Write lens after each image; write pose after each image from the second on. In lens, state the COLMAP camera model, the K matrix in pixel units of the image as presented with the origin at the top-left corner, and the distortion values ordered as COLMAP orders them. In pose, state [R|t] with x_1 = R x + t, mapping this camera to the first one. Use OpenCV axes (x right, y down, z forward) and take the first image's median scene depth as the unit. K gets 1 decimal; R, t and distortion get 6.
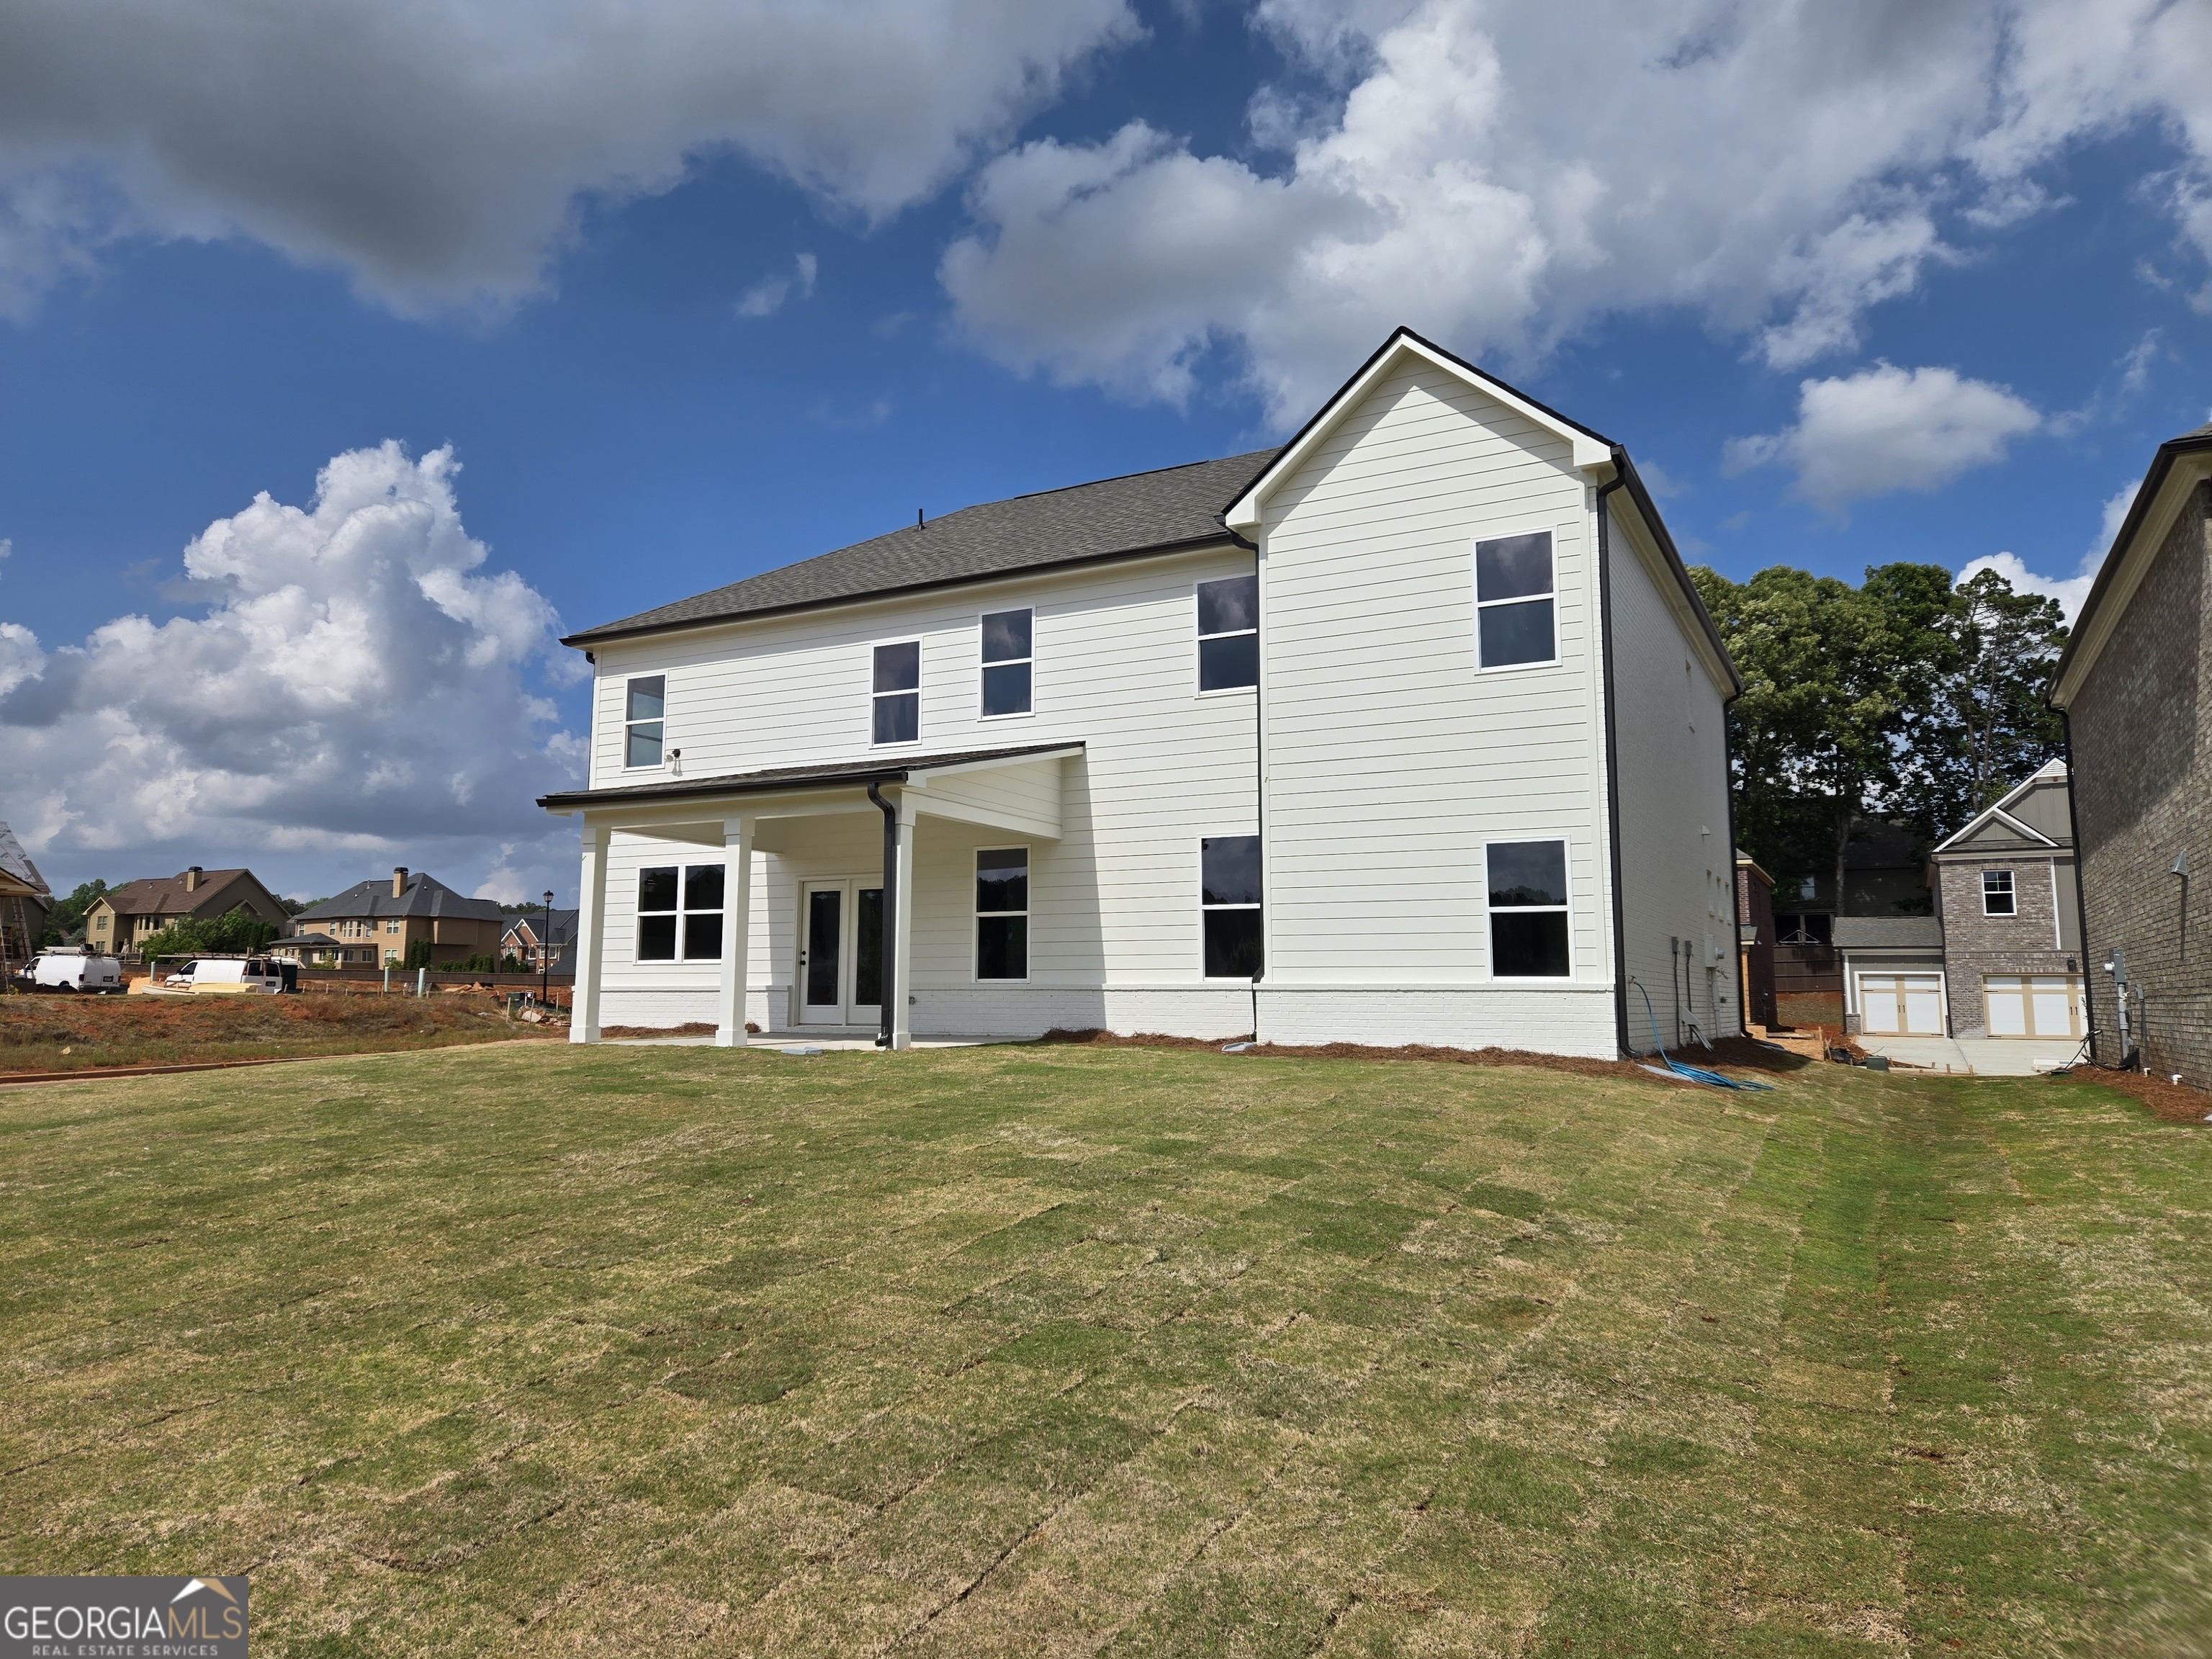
lens RADIAL K [[1480.1, 0, 1103.1], [0, 1480.1, 820.1], [0, 0, 1]] dist [0.007034, 0.000401]
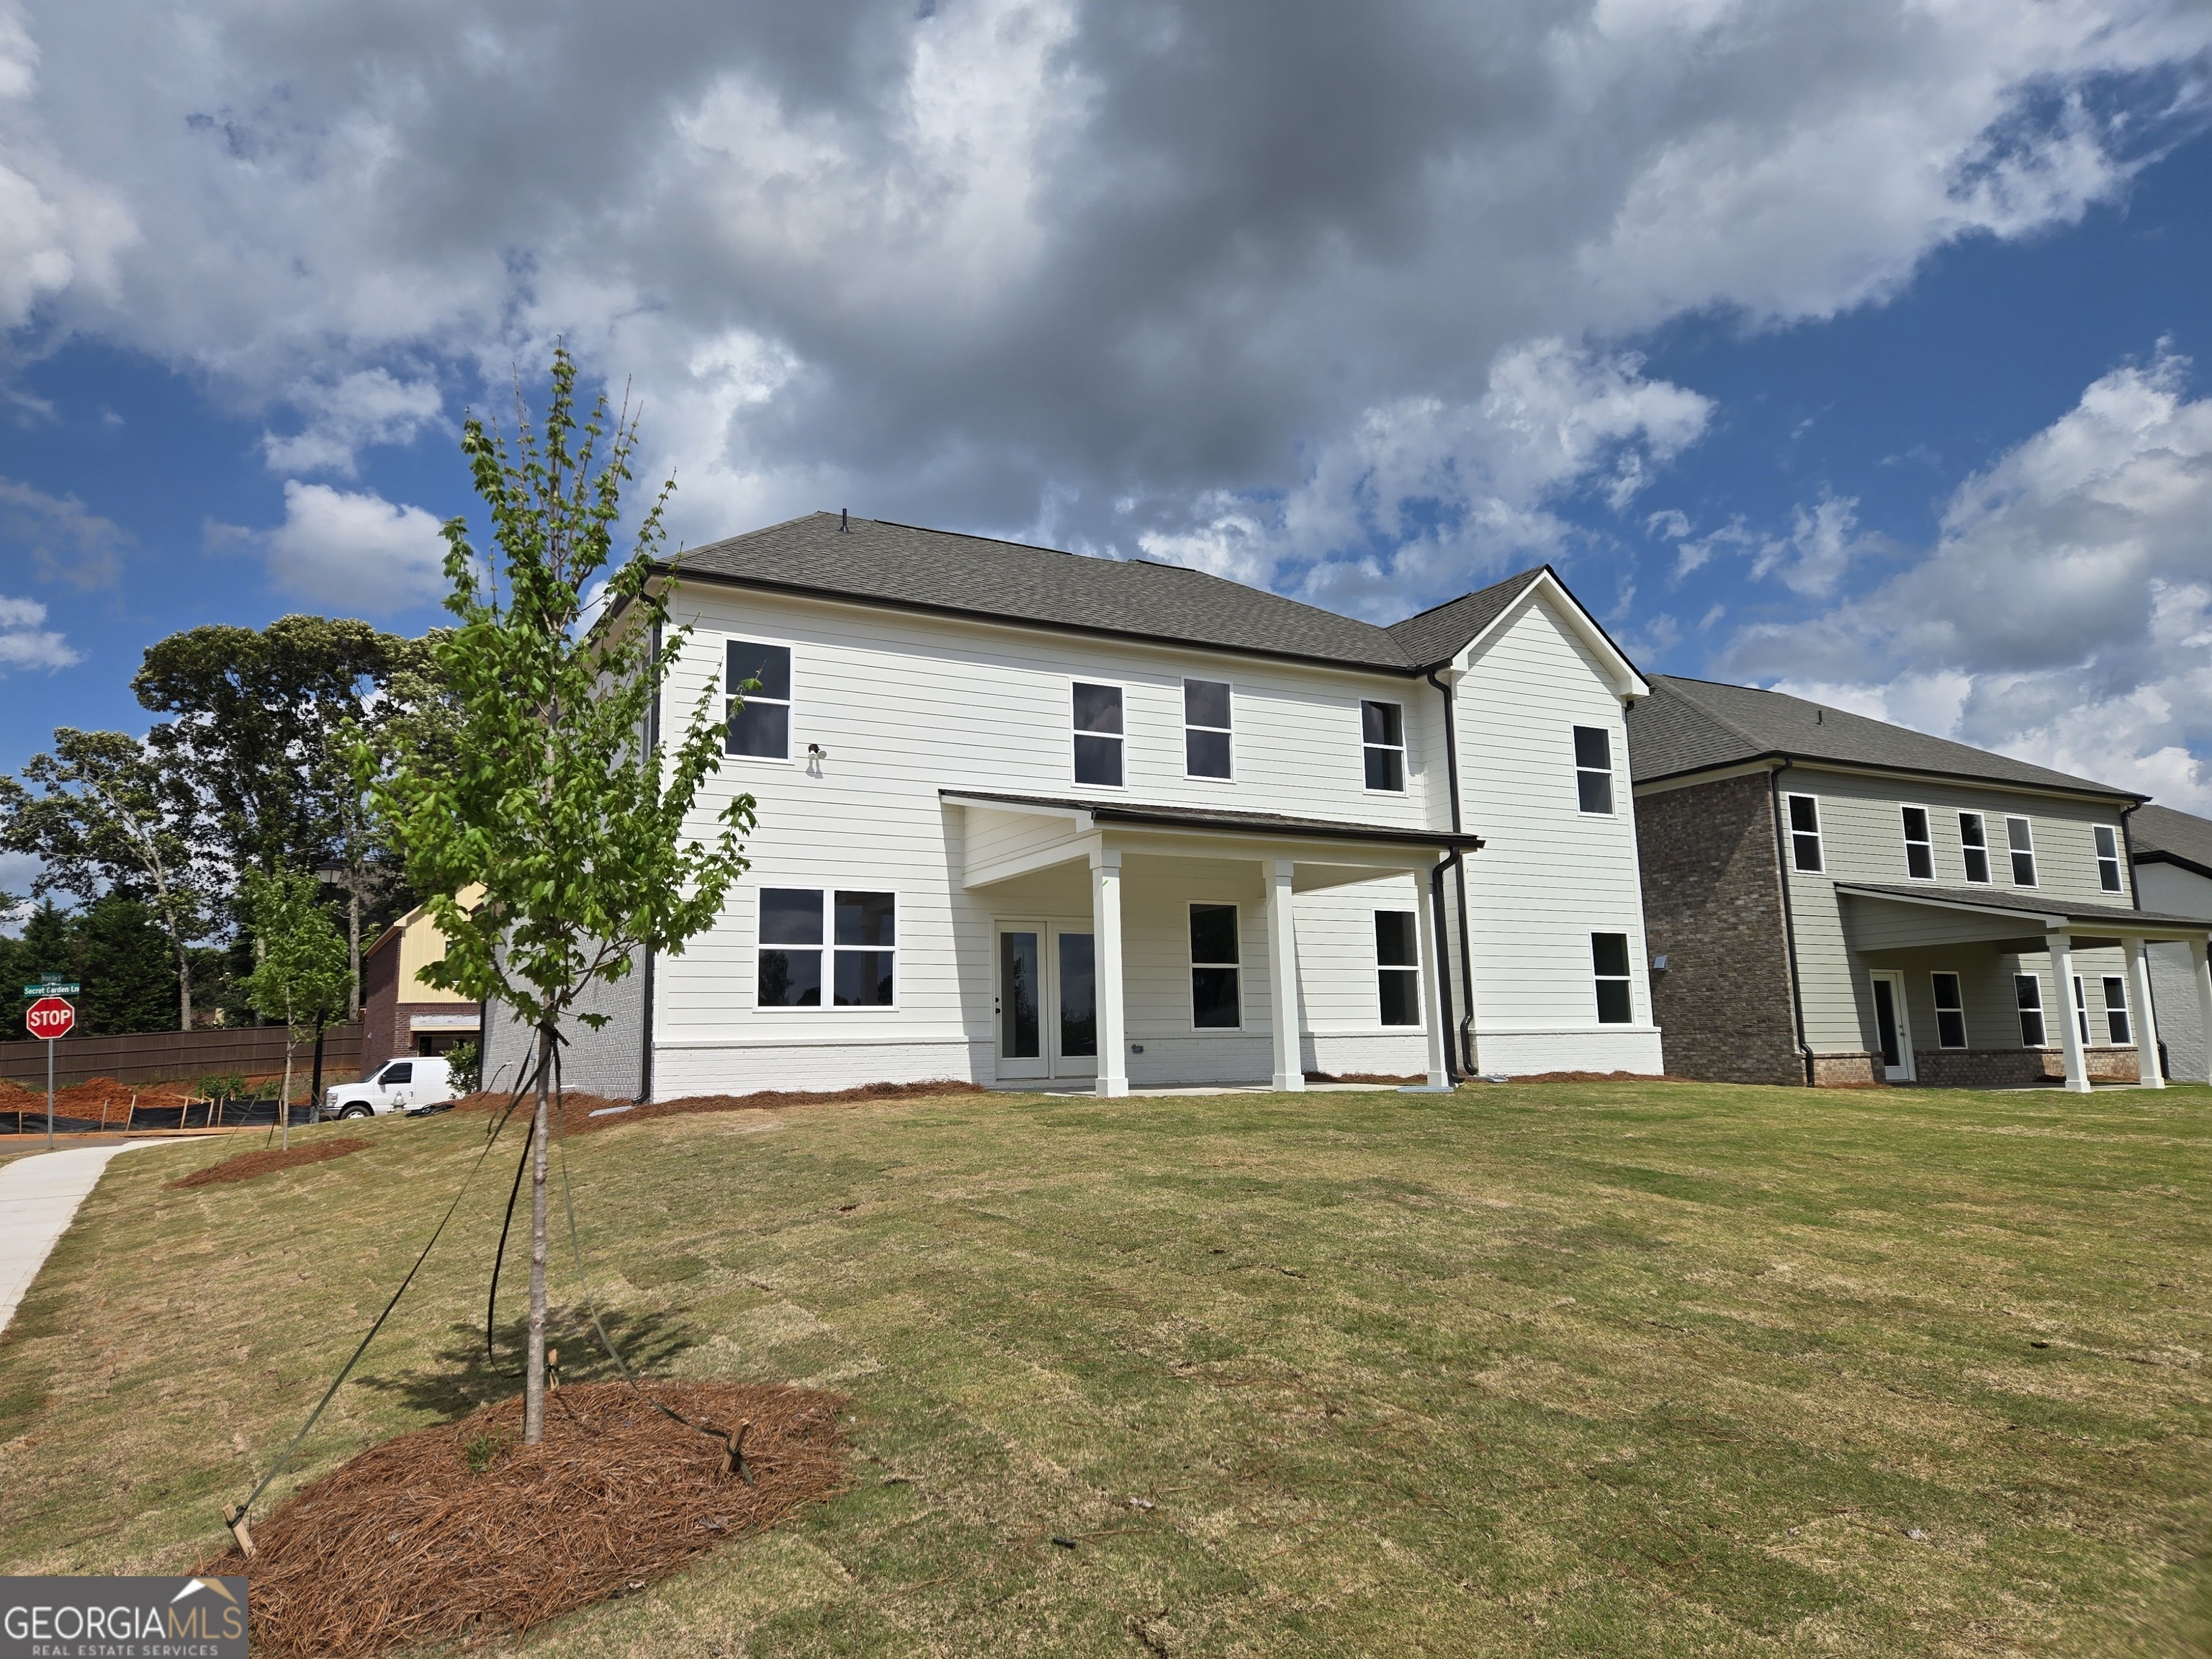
lens RADIAL K [[1369.5, 0, 1102.3], [0, 1369.5, 834.3], [0, 0, 1]] dist [-0.006352, -0.000330]
pose [[0.553722, 0.113272, 0.824962, -0.899712], [-0.078471, 0.993394, -0.083728, 0.056528], [-0.828996, -0.018373, 0.558952, 0.505044]]
